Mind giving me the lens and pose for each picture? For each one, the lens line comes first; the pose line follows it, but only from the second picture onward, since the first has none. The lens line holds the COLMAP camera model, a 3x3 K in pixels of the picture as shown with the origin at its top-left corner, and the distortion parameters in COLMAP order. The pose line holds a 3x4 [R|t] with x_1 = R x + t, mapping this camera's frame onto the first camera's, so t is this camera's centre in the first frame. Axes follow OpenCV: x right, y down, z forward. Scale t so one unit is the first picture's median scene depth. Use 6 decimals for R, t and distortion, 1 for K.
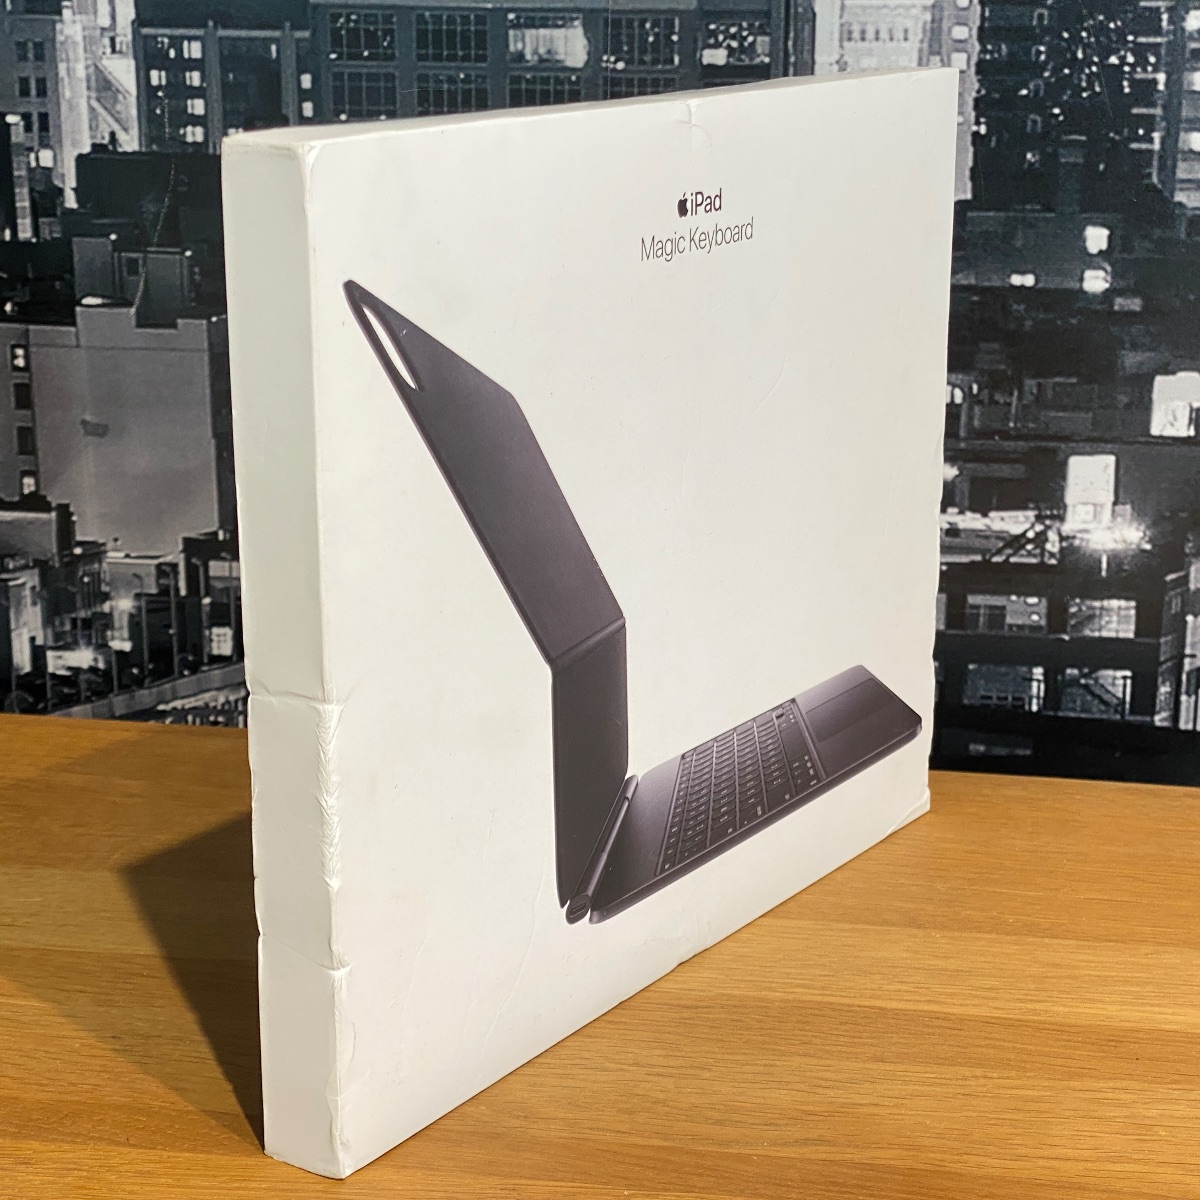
lens RADIAL K [[2426.4, 0, 576.5], [0, 2426.4, 589.7], [0, 0, 1]] dist [0.133921, 0.000000]
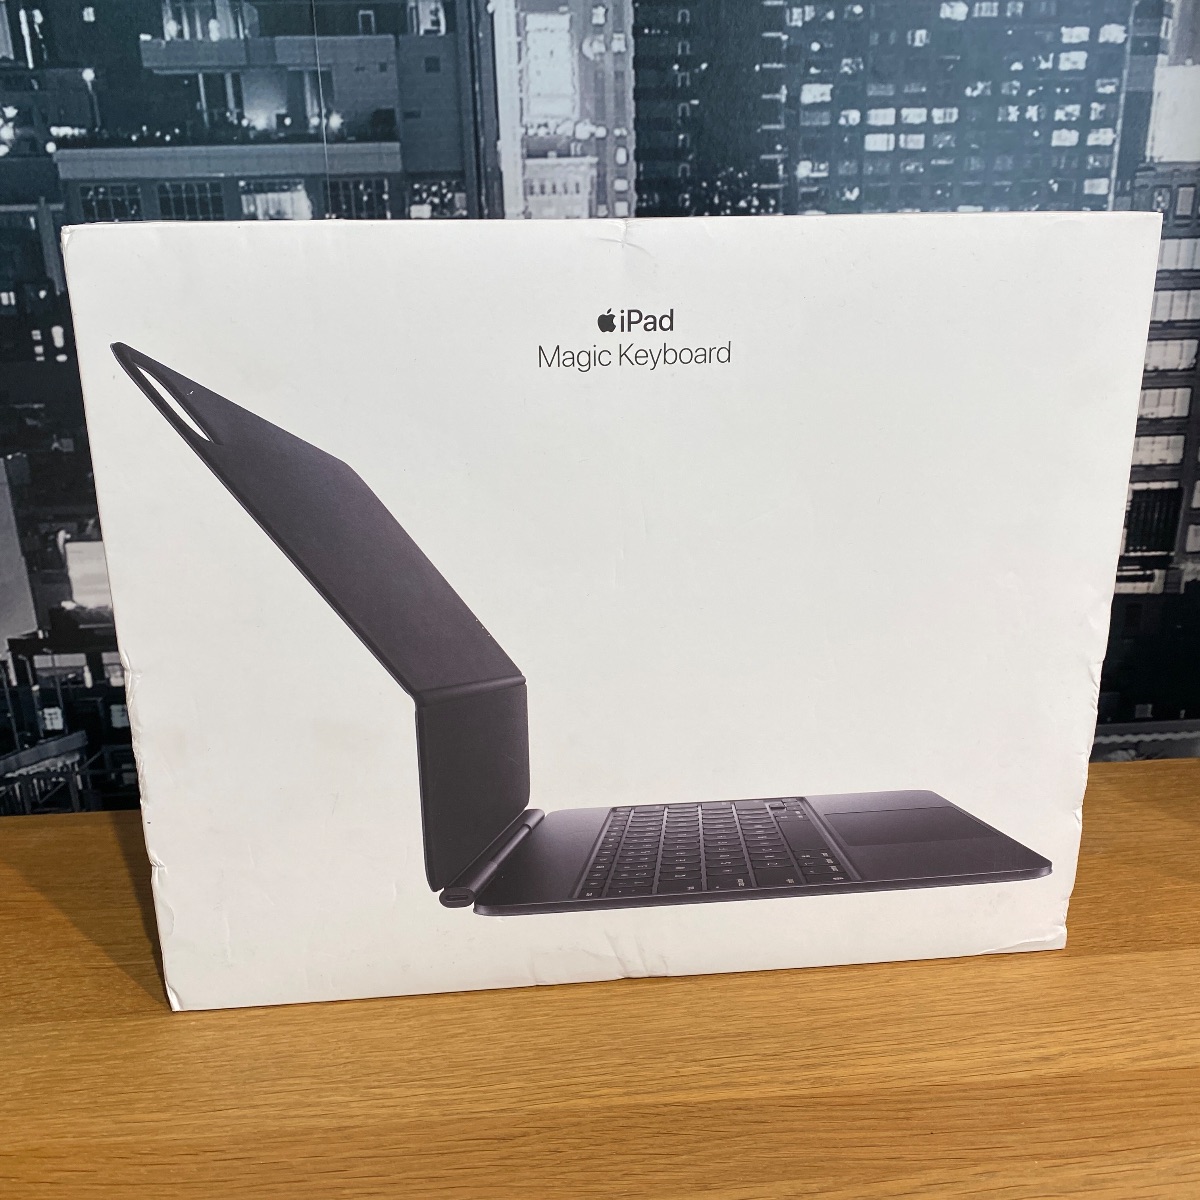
lens RADIAL K [[1237.1, 0, 591.1], [0, 1237.1, 591.4], [0, 0, 1]] dist [0.004339, 0.000000]
pose [[0.975620, -0.097929, 0.196408, 0.000758], [0.084945, 0.993671, 0.073495, -0.071530], [-0.202362, -0.055019, 0.977764, 0.383443]]
